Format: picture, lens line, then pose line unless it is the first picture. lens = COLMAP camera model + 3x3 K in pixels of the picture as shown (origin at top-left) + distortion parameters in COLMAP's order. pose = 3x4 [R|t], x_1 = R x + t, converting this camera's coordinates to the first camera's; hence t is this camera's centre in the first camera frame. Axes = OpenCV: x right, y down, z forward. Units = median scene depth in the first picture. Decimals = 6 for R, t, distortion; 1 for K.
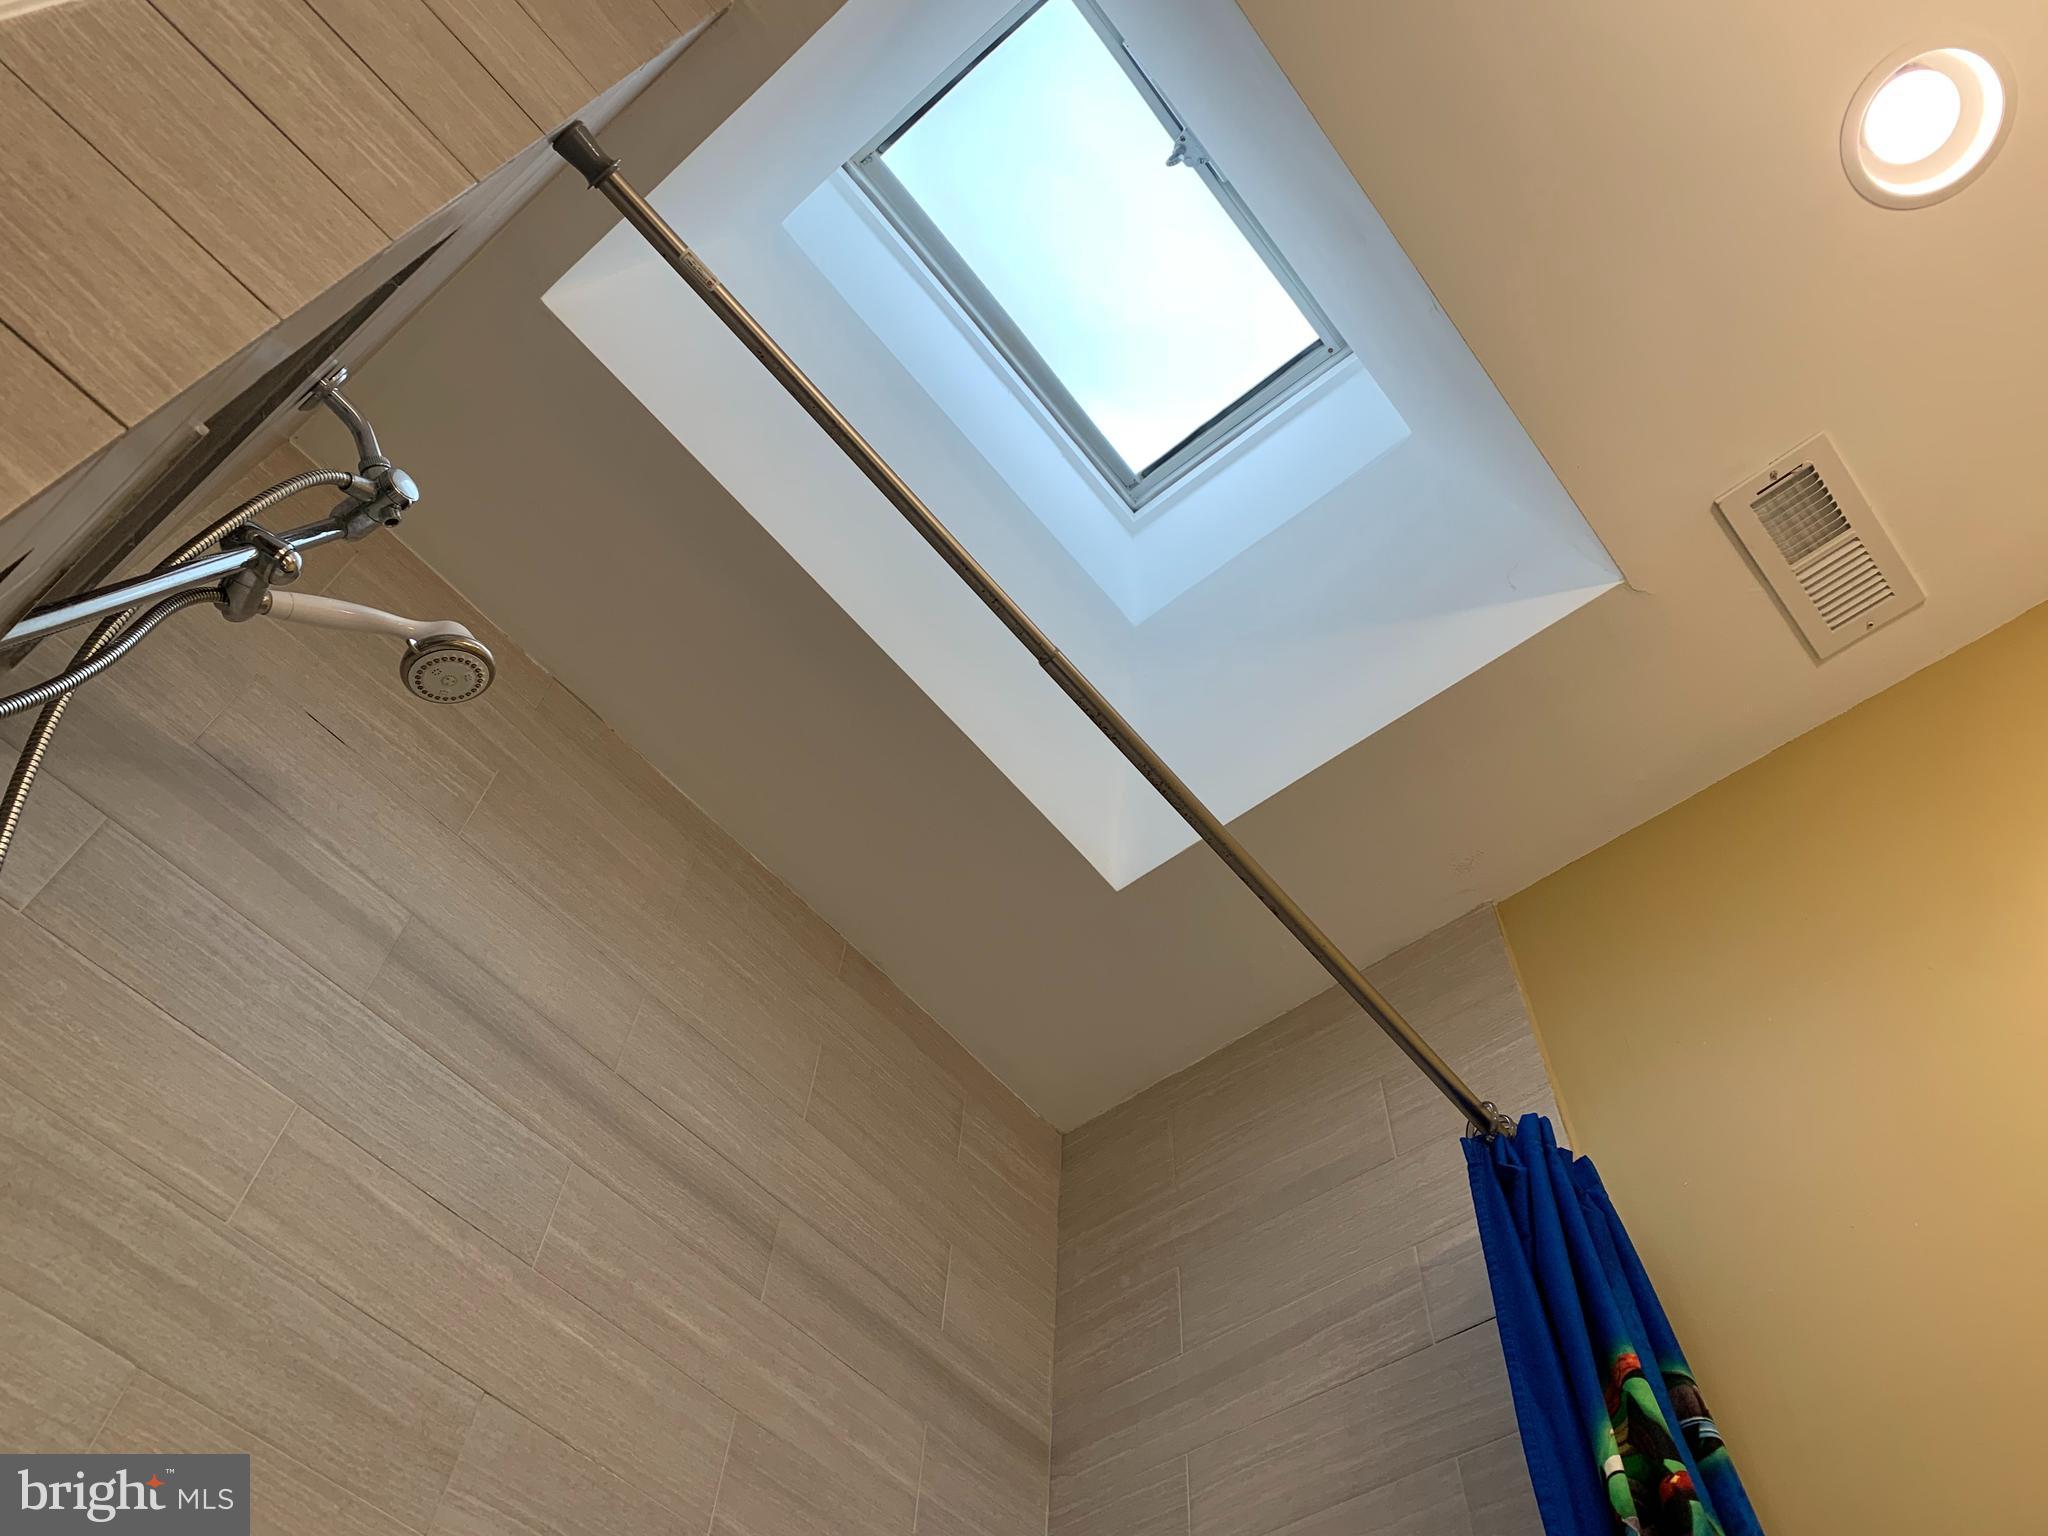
lens RADIAL K [[1566.4, 0, 1027.1], [0, 1566.4, 766.9], [0, 0, 1]] dist [0.035777, -0.041603]
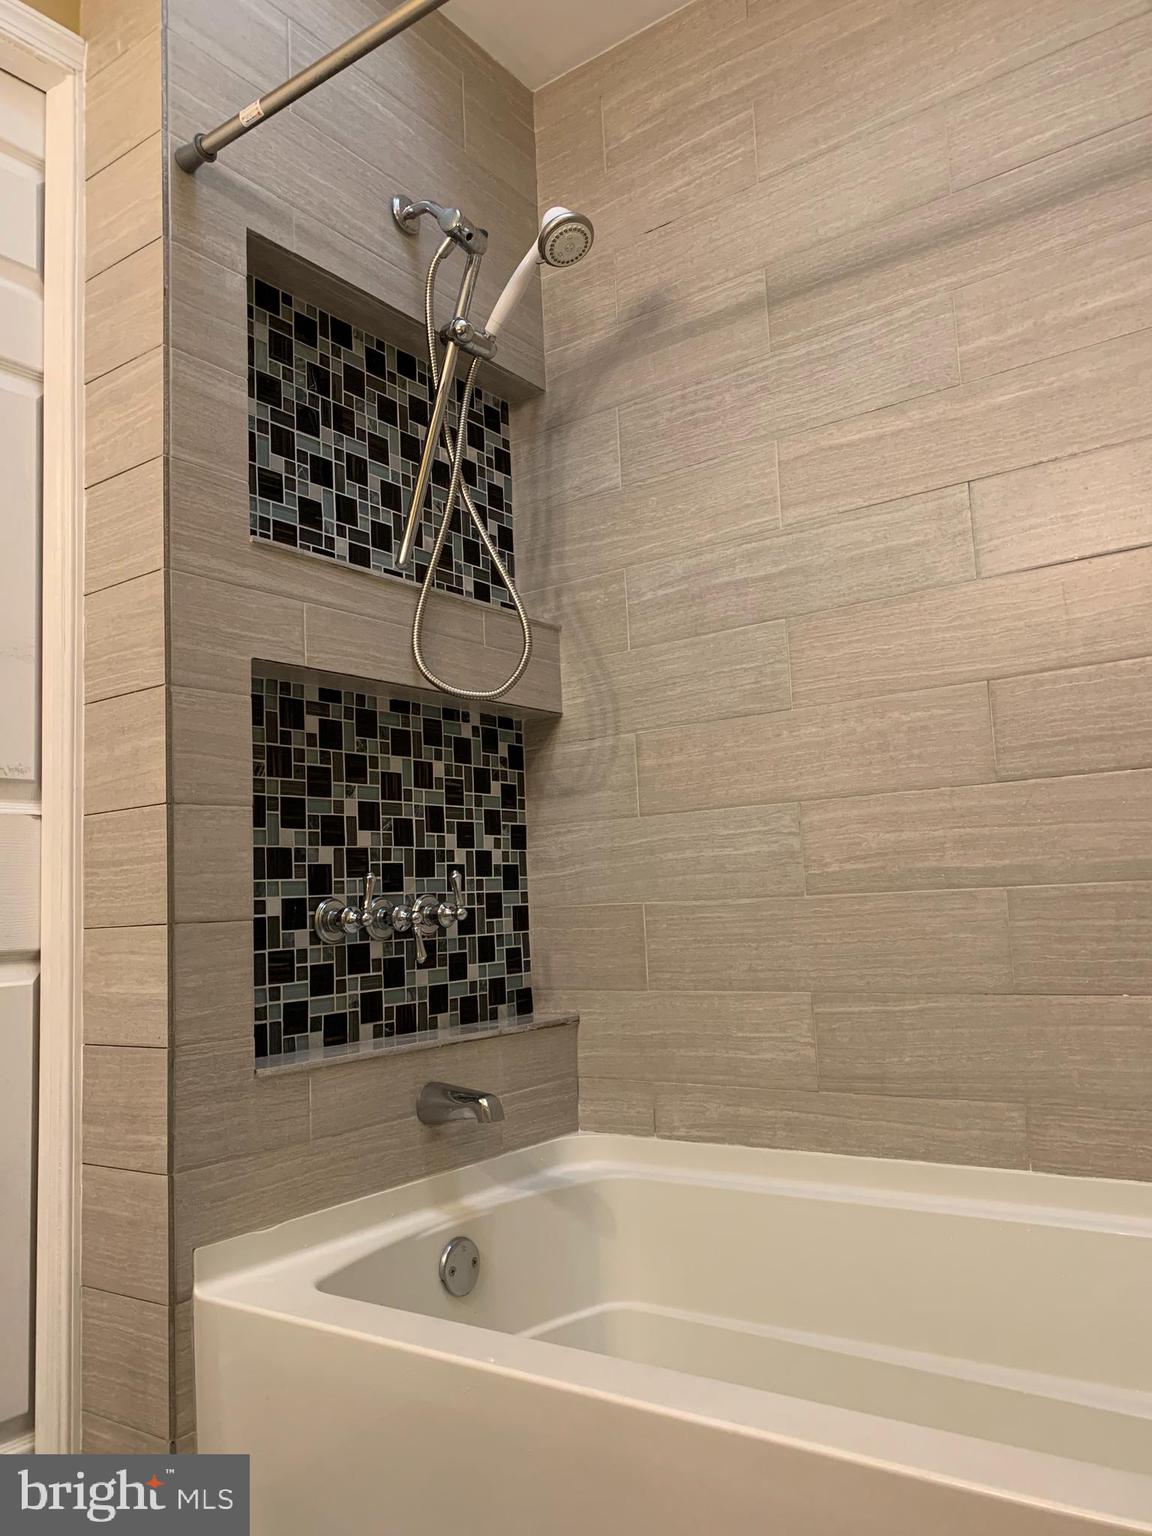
lens RADIAL K [[1174.8, 0, 577.0], [0, 1174.8, 768.7], [0, 0, 1]] dist [0.035777, -0.041603]
pose [[0.051152, -0.153662, -0.986799, 0.702437], [0.860257, 0.508684, -0.034618, 0.252743], [0.507288, -0.847130, 0.158209, 0.400729]]
